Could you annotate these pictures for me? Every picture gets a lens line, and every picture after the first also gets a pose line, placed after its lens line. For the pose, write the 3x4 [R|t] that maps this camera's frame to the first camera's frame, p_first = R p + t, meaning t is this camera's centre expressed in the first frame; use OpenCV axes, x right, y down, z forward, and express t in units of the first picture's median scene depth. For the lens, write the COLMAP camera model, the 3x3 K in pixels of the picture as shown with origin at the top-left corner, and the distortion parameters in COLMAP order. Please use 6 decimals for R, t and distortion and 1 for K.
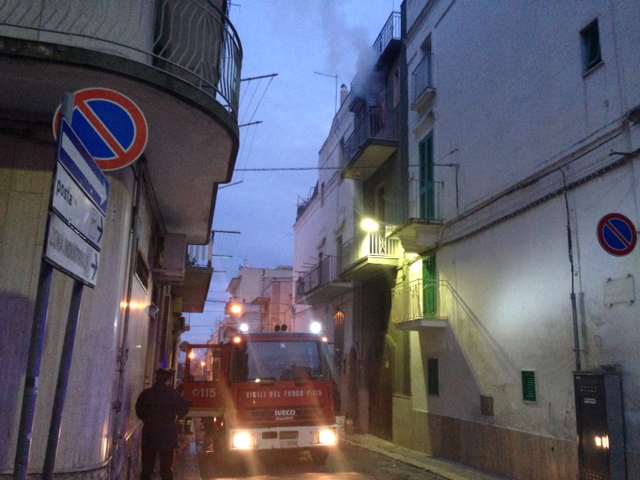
lens RADIAL K [[593.2, 0, 320.0], [0, 593.2, 240.0], [0, 0, 1]] dist [0.067989, -0.004336]
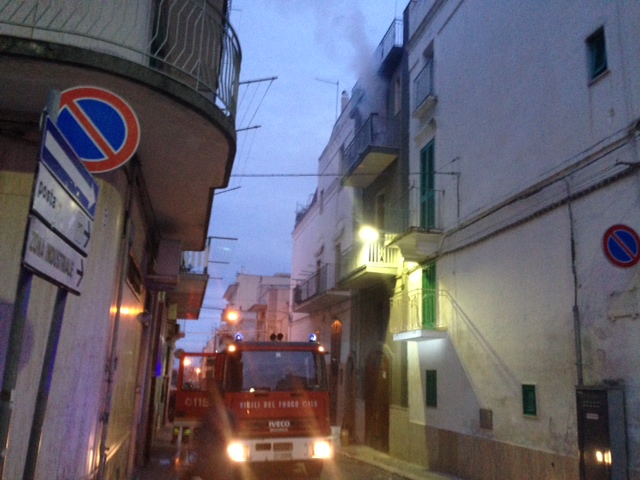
lens RADIAL K [[597.0, 0, 320.0], [0, 597.0, 240.0], [0, 0, 1]] dist [0.066298, -0.007808]
pose [[0.999892, 0.014514, 0.002238, 0.000395], [-0.014486, 0.999822, -0.012112, -0.000387], [-0.002413, 0.012078, 0.999924, 0.008746]]
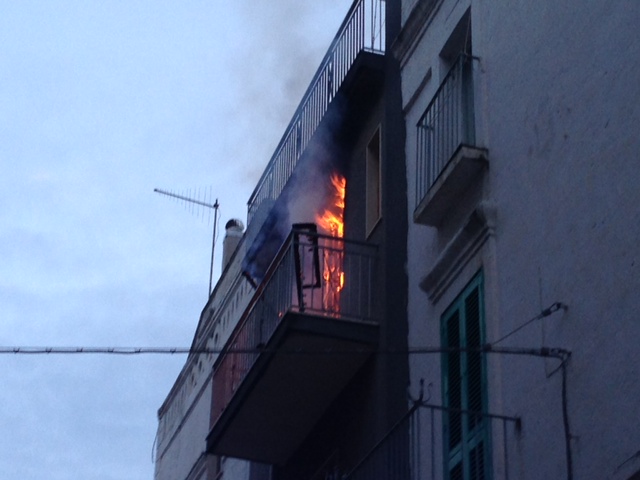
lens RADIAL K [[1524.5, 0, 320.0], [0, 1524.5, 240.0], [0, 0, 1]] dist [-0.061782, 0.639912]
pose [[0.996219, 0.040085, 0.077076, 0.038637], [-0.014783, 0.952469, -0.304277, 0.052564], [-0.085609, 0.301987, 0.949460, 0.225216]]
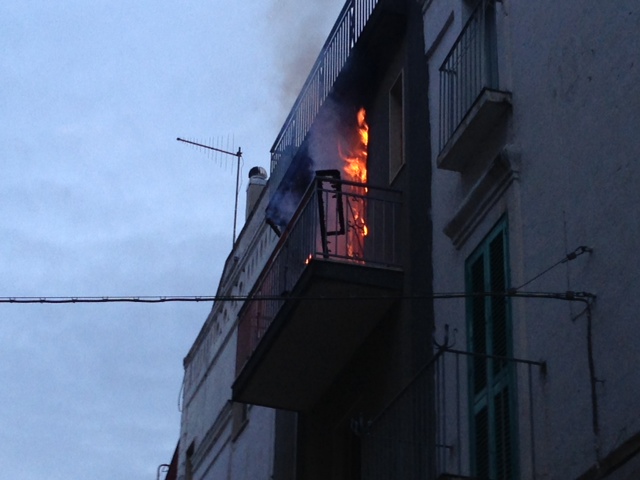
lens RADIAL K [[1524.5, 0, 320.0], [0, 1524.5, 240.0], [0, 0, 1]] dist [-0.061782, 0.639912]
pose [[0.997653, 0.028323, 0.062332, 0.039404], [-0.010320, 0.962228, -0.272050, 0.053282], [-0.067683, 0.270768, 0.960262, 0.228337]]
